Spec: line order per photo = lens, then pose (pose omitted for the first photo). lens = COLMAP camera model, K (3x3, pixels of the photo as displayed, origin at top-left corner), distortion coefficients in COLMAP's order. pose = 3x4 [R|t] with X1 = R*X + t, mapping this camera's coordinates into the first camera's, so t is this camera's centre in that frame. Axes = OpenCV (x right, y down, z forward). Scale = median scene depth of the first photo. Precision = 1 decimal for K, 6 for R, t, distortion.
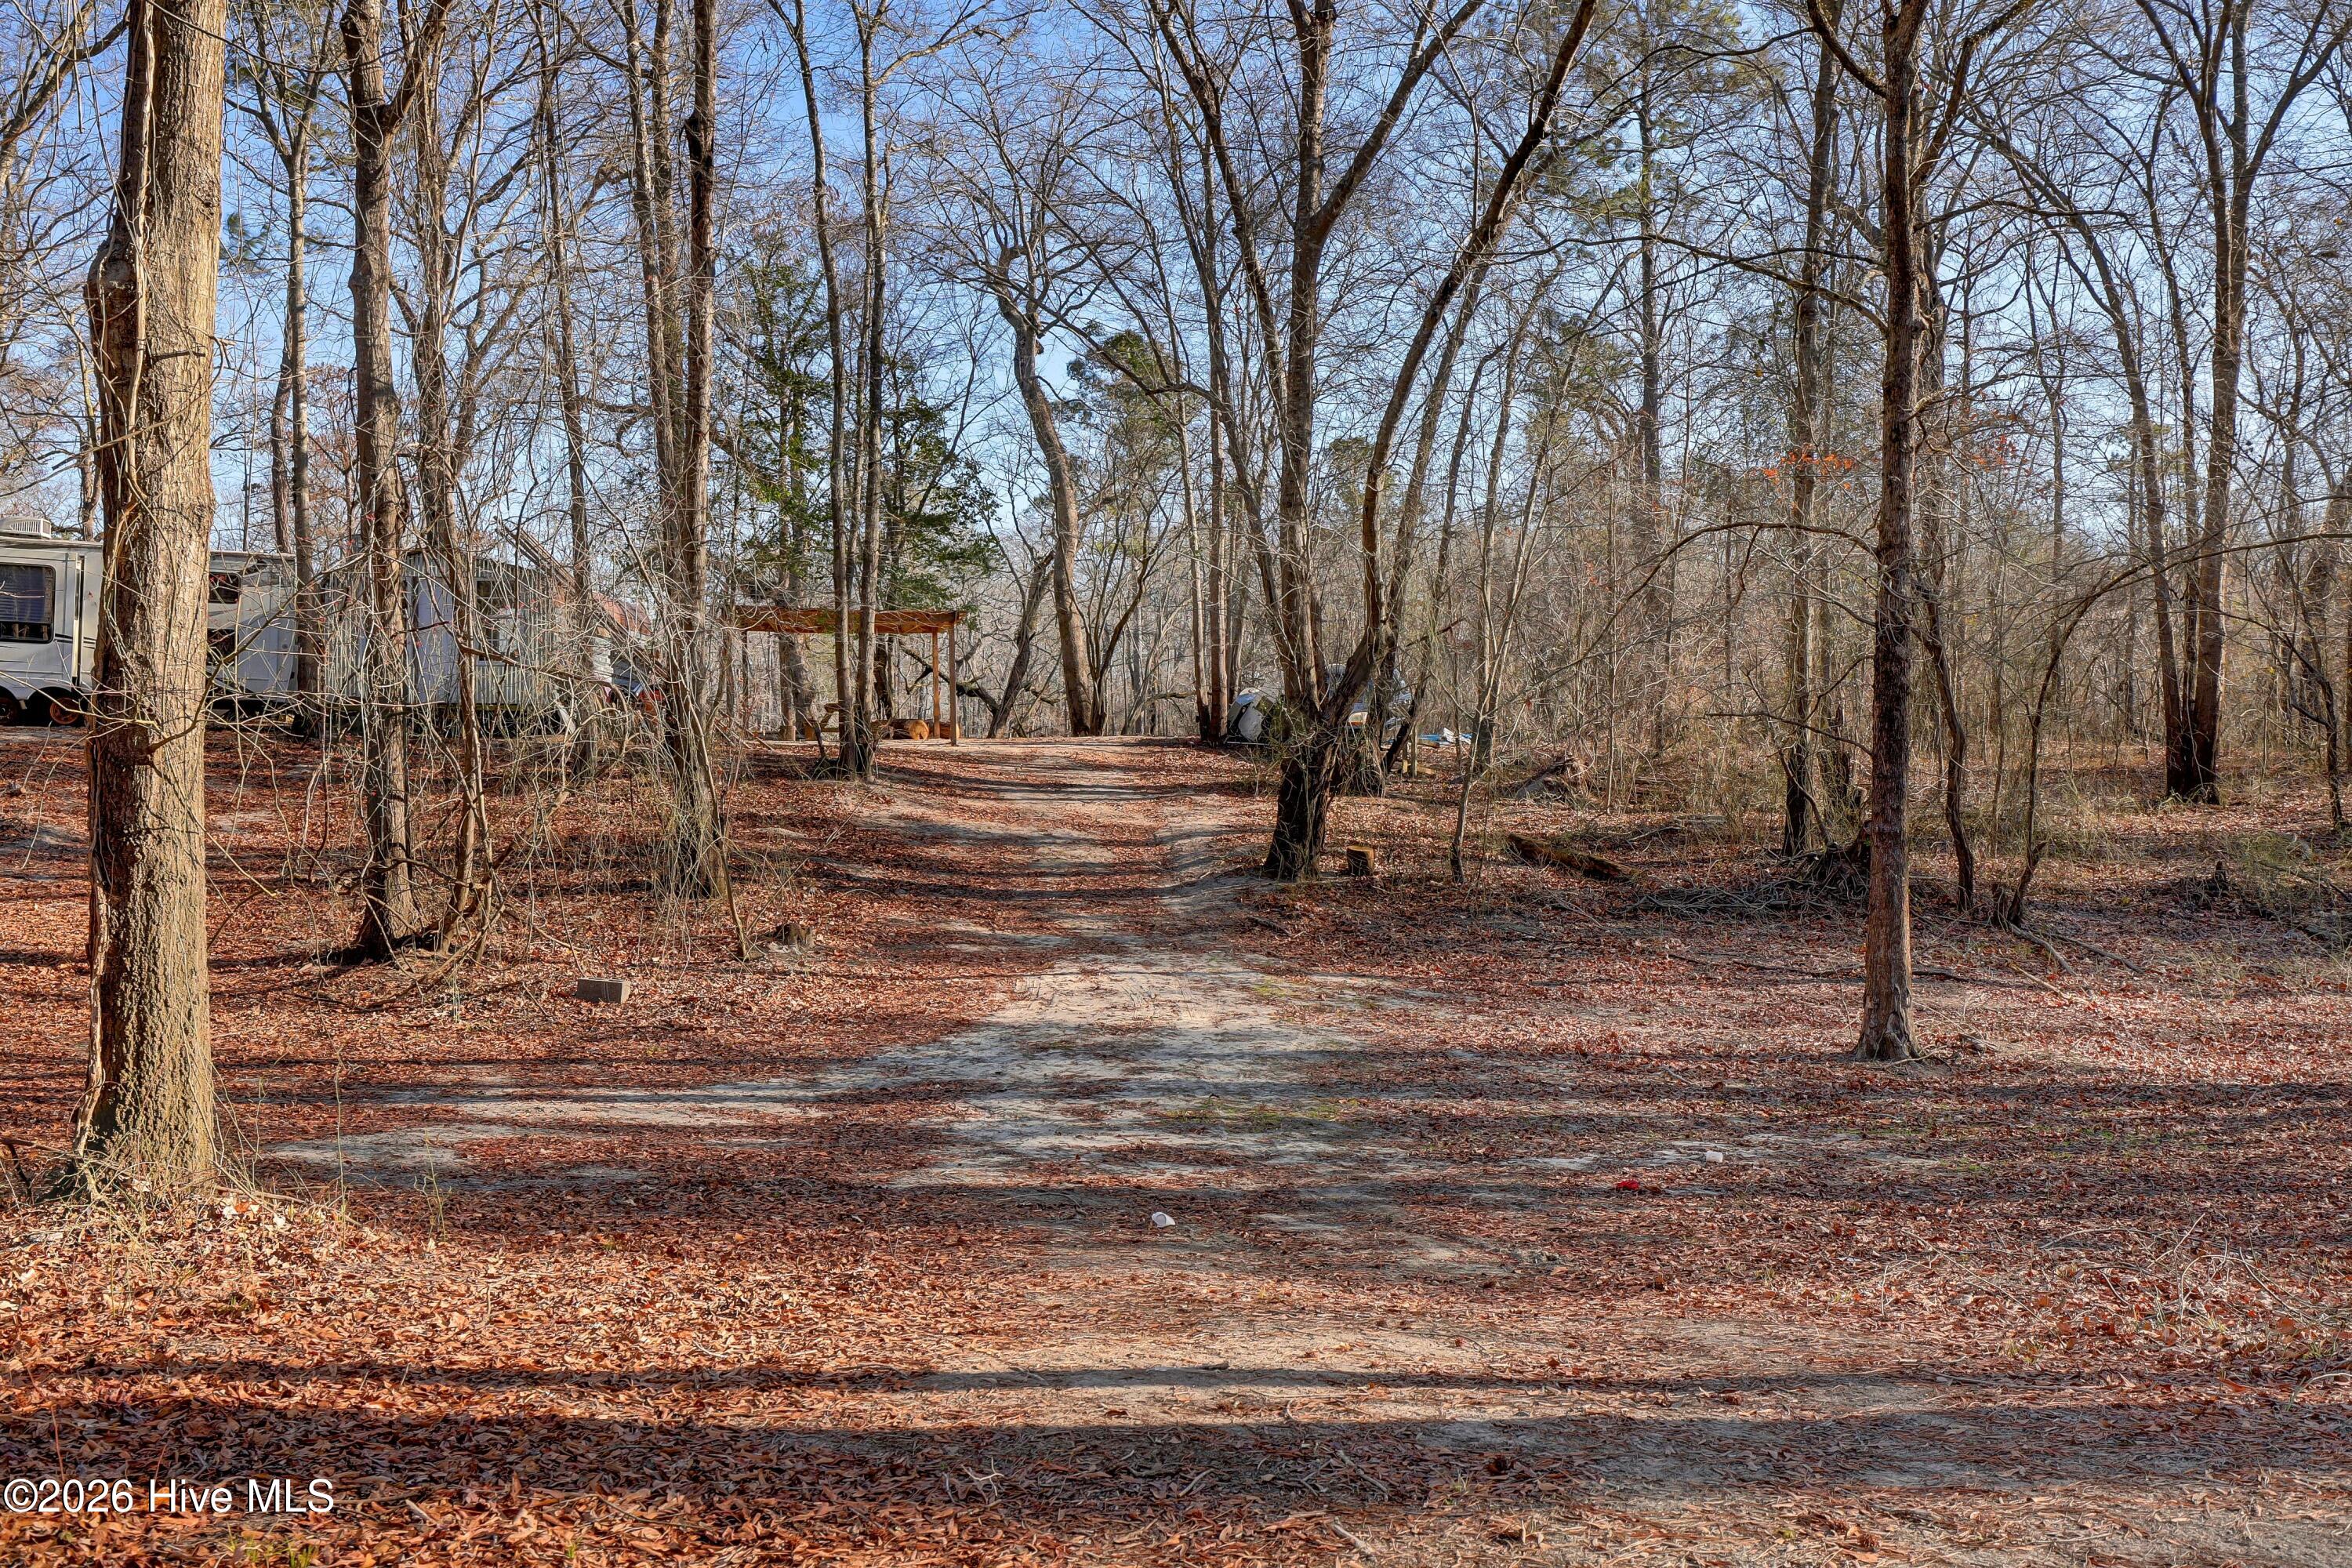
lens RADIAL K [[2224.2, 0, 1176.0], [0, 2224.2, 784.0], [0, 0, 1]] dist [0.006716, 0.007305]
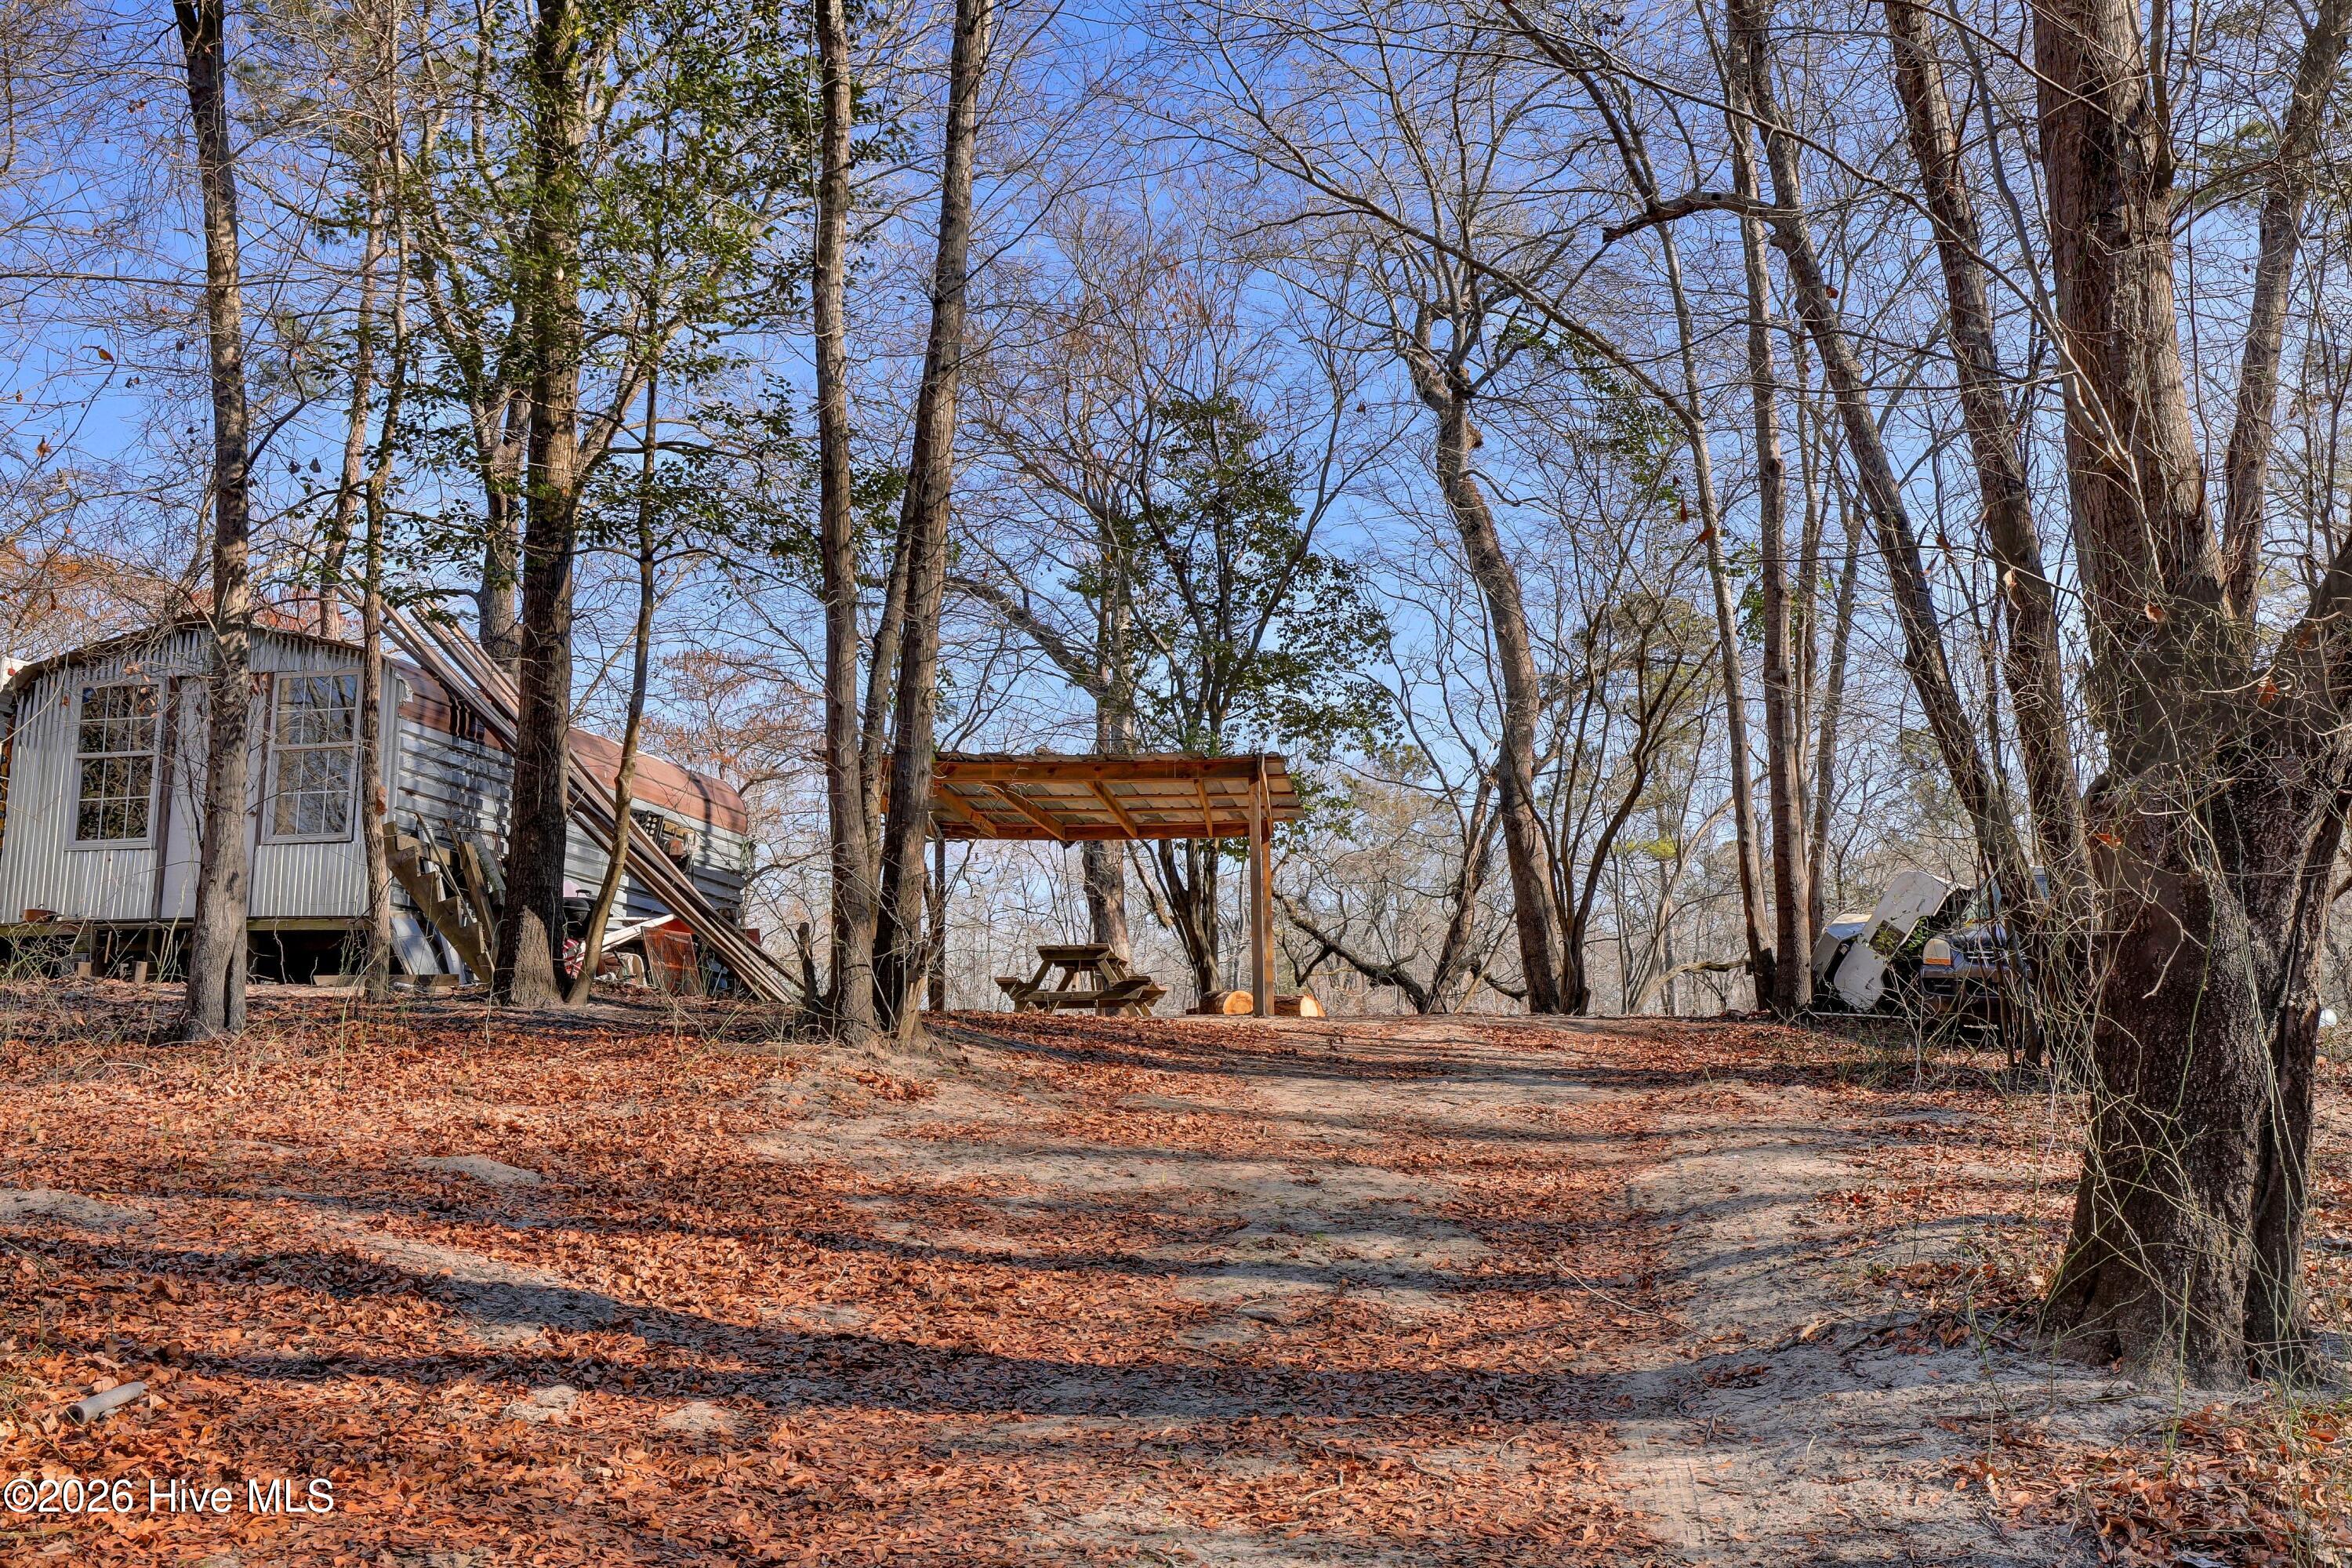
lens RADIAL K [[2224.2, 0, 1176.0], [0, 2224.2, 784.0], [0, 0, 1]] dist [0.006716, 0.007305]
pose [[0.969269, -0.050715, -0.240719, 0.007700], [0.009431, 0.985460, -0.169646, 0.018132], [0.245823, 0.162162, 0.955654, 0.549762]]
